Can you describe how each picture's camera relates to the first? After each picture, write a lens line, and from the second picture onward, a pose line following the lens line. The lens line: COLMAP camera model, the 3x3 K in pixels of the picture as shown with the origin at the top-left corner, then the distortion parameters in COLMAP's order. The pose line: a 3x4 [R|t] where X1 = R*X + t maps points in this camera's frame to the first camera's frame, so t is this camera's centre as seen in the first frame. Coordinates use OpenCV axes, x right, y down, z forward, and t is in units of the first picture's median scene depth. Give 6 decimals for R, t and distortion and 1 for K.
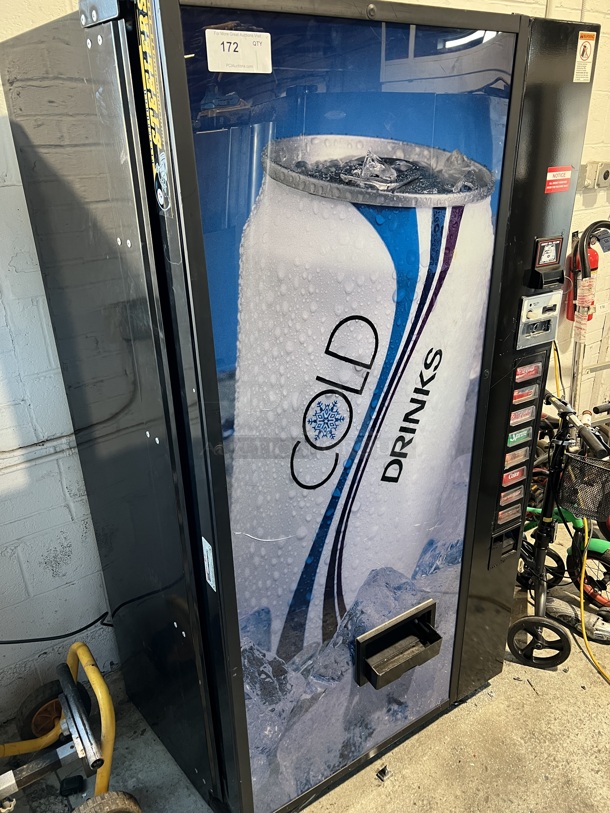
lens RADIAL K [[617.8, 0, 305.6], [0, 617.8, 414.6], [0, 0, 1]] dist [0.049434, -0.065506]
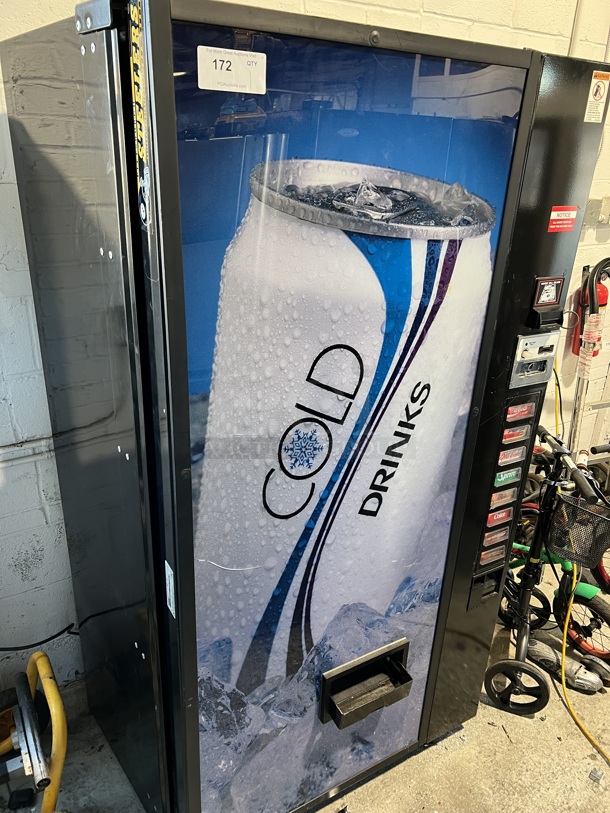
lens RADIAL K [[617.7, 0, 305.0], [0, 617.7, 406.5], [0, 0, 1]] dist [0.049147, -0.063738]
pose [[0.996960, 0.076802, -0.013147, 0.039576], [-0.077077, 0.996785, -0.021868, -0.033226], [0.011425, 0.022815, 0.999674, 0.030489]]
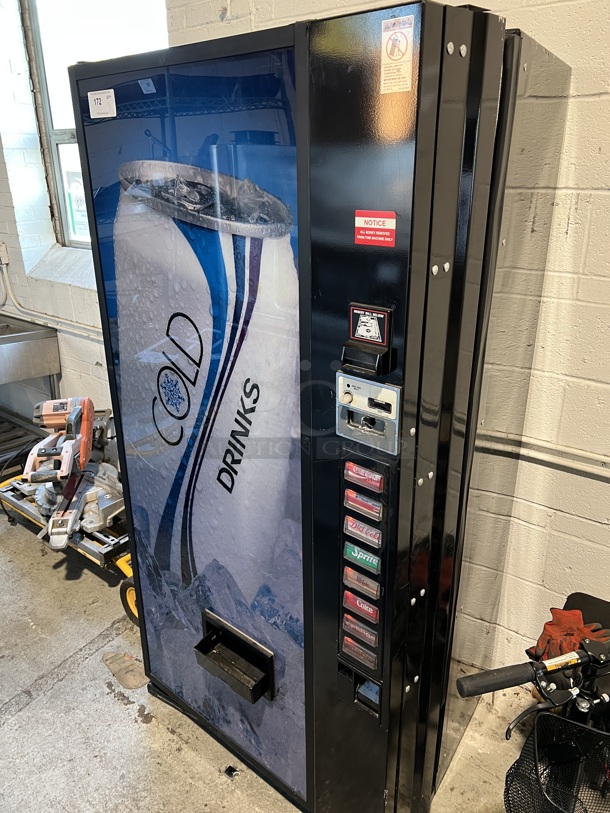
lens RADIAL K [[617.7, 0, 305.0], [0, 617.7, 406.5], [0, 0, 1]] dist [0.049147, -0.063738]
pose [[0.280345, 0.377730, -0.882455, 1.081450], [-0.388462, 0.885321, 0.255547, -0.343782], [0.877783, 0.271159, 0.394929, 0.695027]]
